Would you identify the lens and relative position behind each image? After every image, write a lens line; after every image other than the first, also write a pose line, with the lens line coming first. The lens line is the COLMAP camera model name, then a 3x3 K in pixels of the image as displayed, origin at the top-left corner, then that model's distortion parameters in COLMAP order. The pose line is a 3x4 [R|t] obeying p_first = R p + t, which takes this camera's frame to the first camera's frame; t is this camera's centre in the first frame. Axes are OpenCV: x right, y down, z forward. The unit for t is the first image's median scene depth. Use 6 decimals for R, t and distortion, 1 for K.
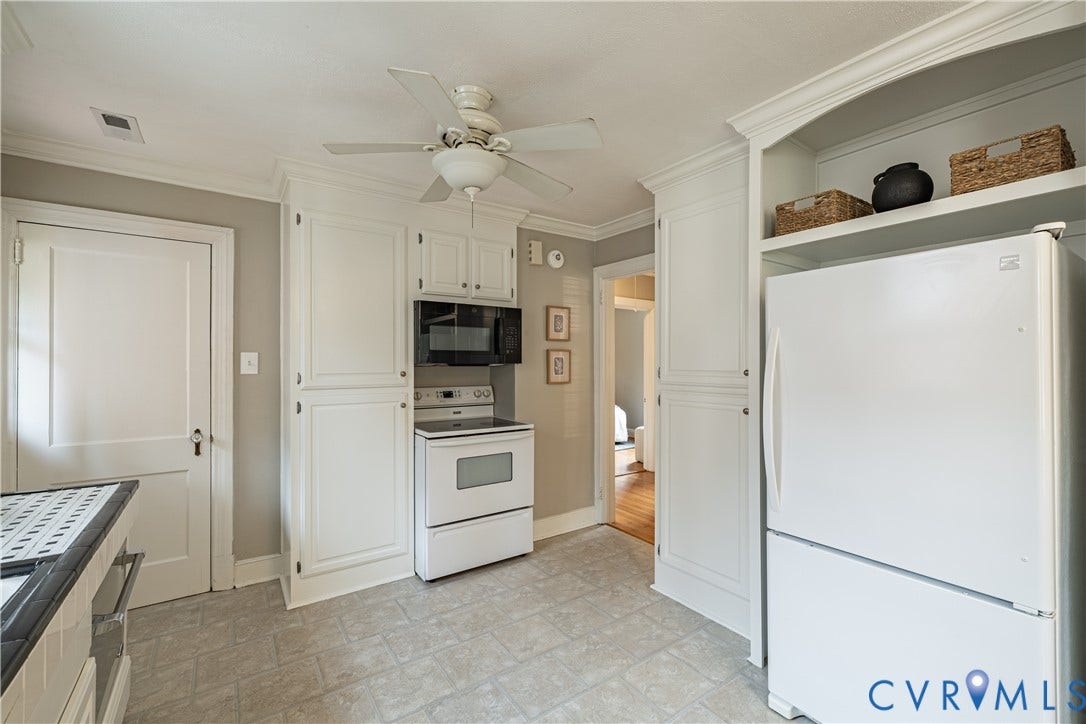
lens RADIAL K [[455.3, 0, 544.2], [0, 455.3, 357.1], [0, 0, 1]] dist [0.000758, -0.000143]
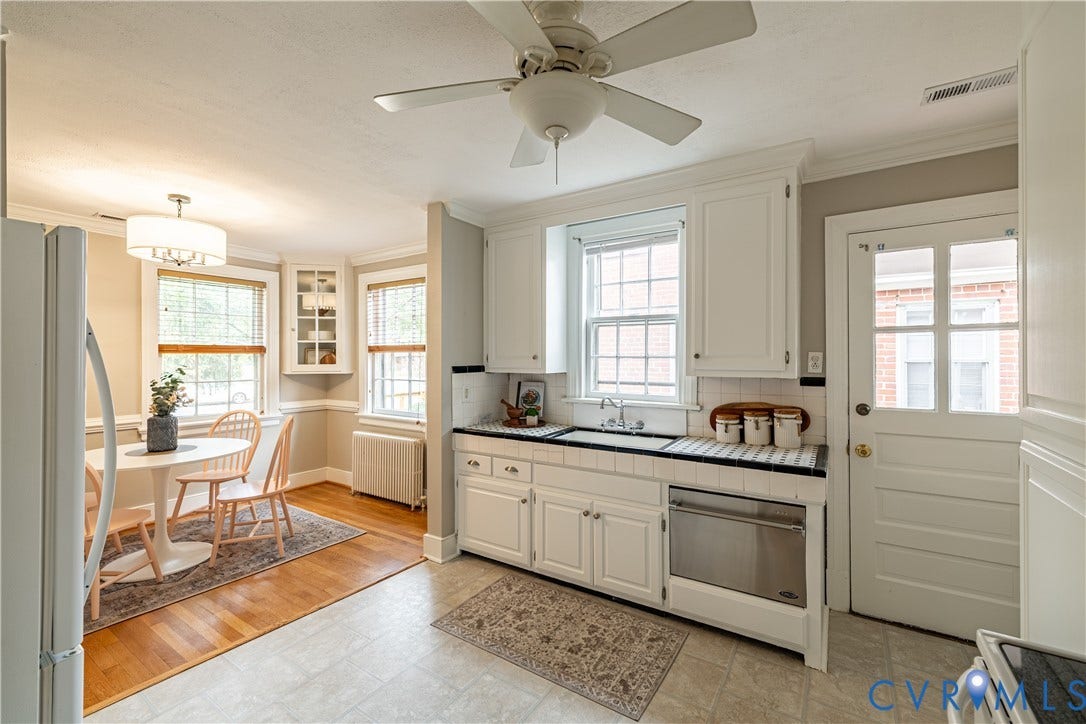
lens RADIAL K [[455.3, 0, 544.2], [0, 455.3, 357.1], [0, 0, 1]] dist [0.000758, -0.000143]
pose [[-0.932002, -0.000185, -0.362454, 0.101713], [0.004025, 0.999933, -0.010860, 0.005587], [0.362432, -0.011580, -0.931938, 1.368674]]
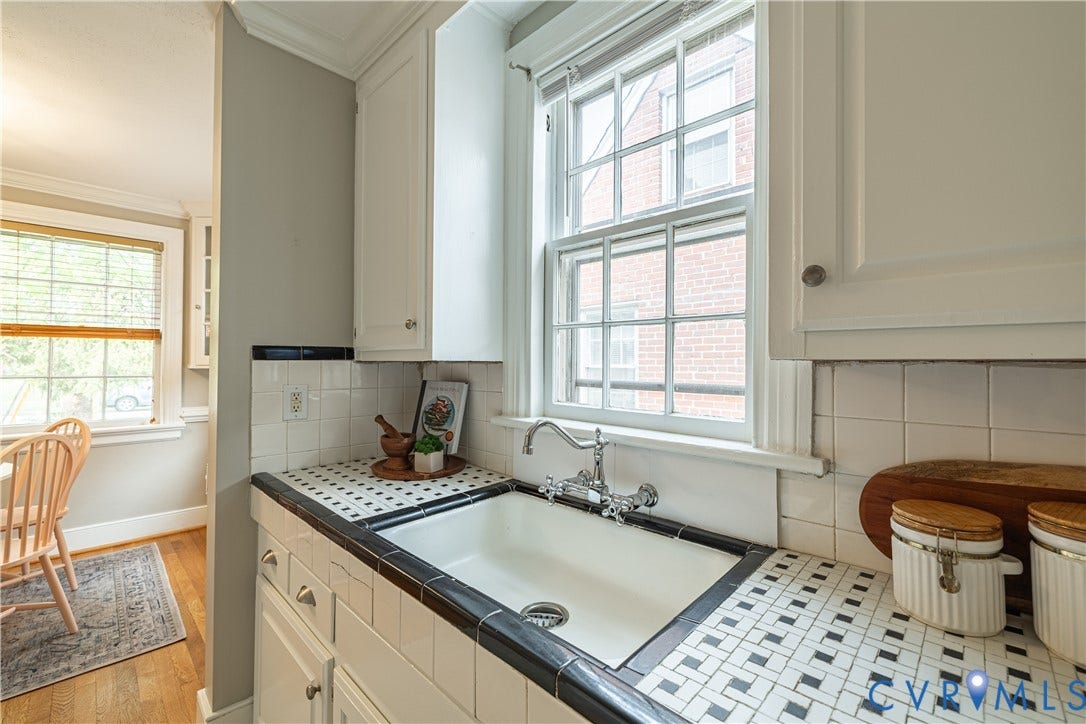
lens RADIAL K [[455.3, 0, 544.2], [0, 455.3, 357.1], [0, 0, 1]] dist [0.000758, -0.000143]
pose [[-0.984948, -0.006075, -0.172745, -0.431986], [-0.002239, 0.999747, -0.022389, 0.047703], [0.172837, -0.021665, -0.984712, 0.719627]]
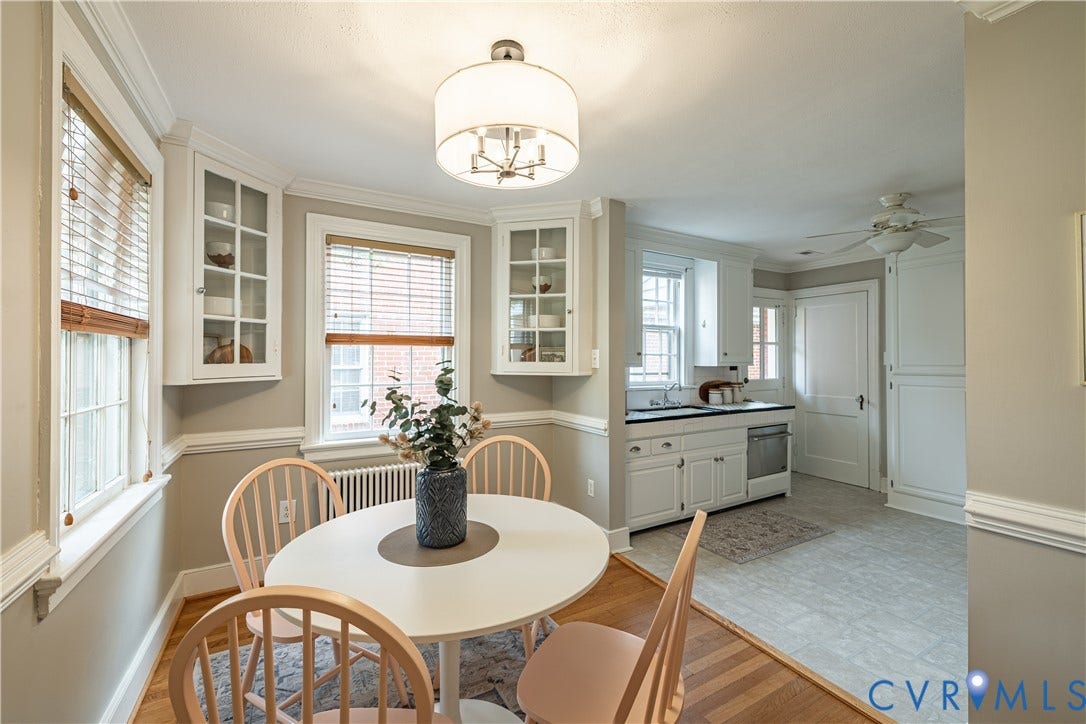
lens RADIAL K [[455.3, 0, 544.2], [0, 455.3, 357.1], [0, 0, 1]] dist [0.000758, -0.000143]
pose [[-0.089571, -0.004304, -0.995971, 1.292512], [0.007998, 0.999955, -0.005041, 0.007947], [0.995948, -0.008417, -0.089533, -0.095127]]
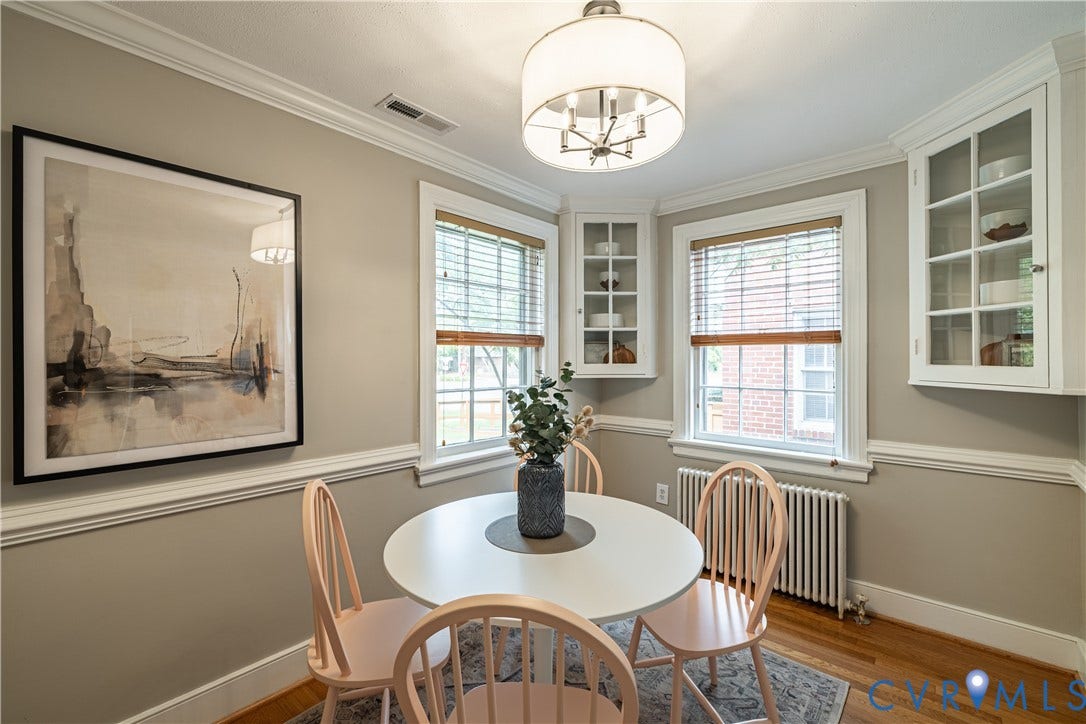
lens RADIAL K [[464.3, 0, 548.3], [0, 464.3, 358.5], [0, 0, 1]] dist [0.022138, -0.000083]
pose [[-0.969185, -0.001768, -0.246327, 0.828868], [0.001036, 0.999936, -0.011255, 0.011659], [0.246331, -0.011163, -0.969121, 0.395536]]
